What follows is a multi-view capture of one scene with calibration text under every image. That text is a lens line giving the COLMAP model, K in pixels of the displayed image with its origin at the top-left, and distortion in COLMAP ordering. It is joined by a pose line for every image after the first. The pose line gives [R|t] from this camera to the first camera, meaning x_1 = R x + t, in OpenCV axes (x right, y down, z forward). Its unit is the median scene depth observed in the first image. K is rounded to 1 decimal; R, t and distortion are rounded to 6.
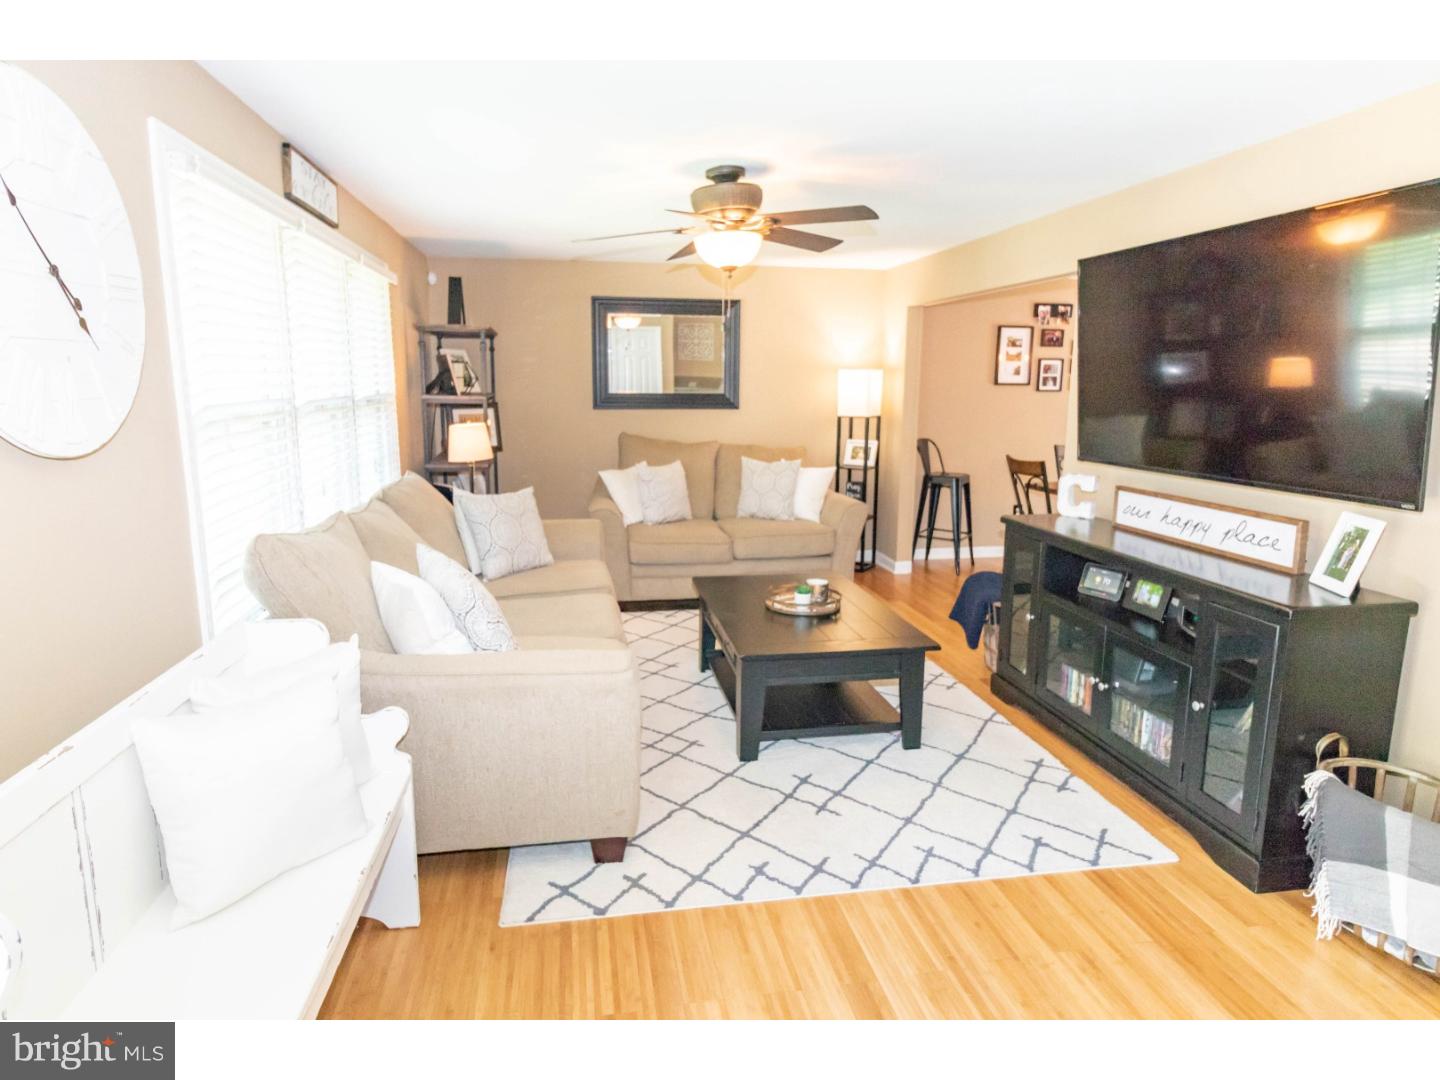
lens RADIAL K [[790.3, 0, 717.0], [0, 790.3, 522.2], [0, 0, 1]] dist [0.001301, 0.000431]
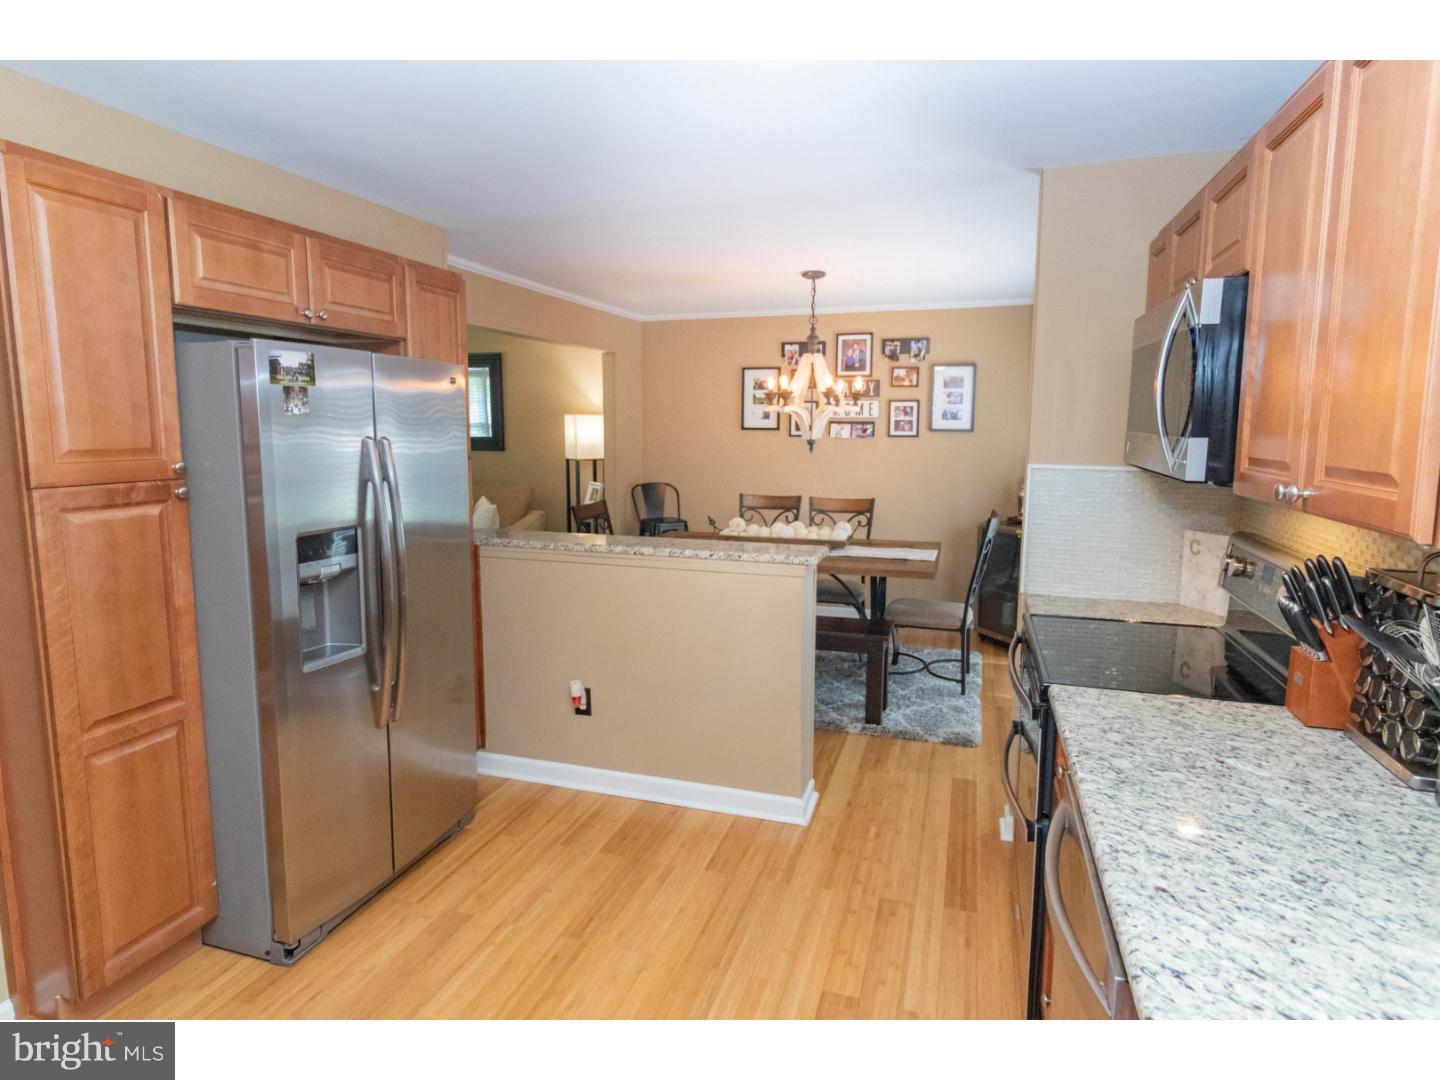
lens RADIAL K [[790.3, 0, 717.0], [0, 790.3, 522.2], [0, 0, 1]] dist [0.001301, 0.000431]
pose [[0.894587, 0.054867, -0.443514, 0.752115], [-0.079633, 0.996123, -0.037393, -0.025365], [0.439742, 0.068769, 0.895487, 0.146914]]
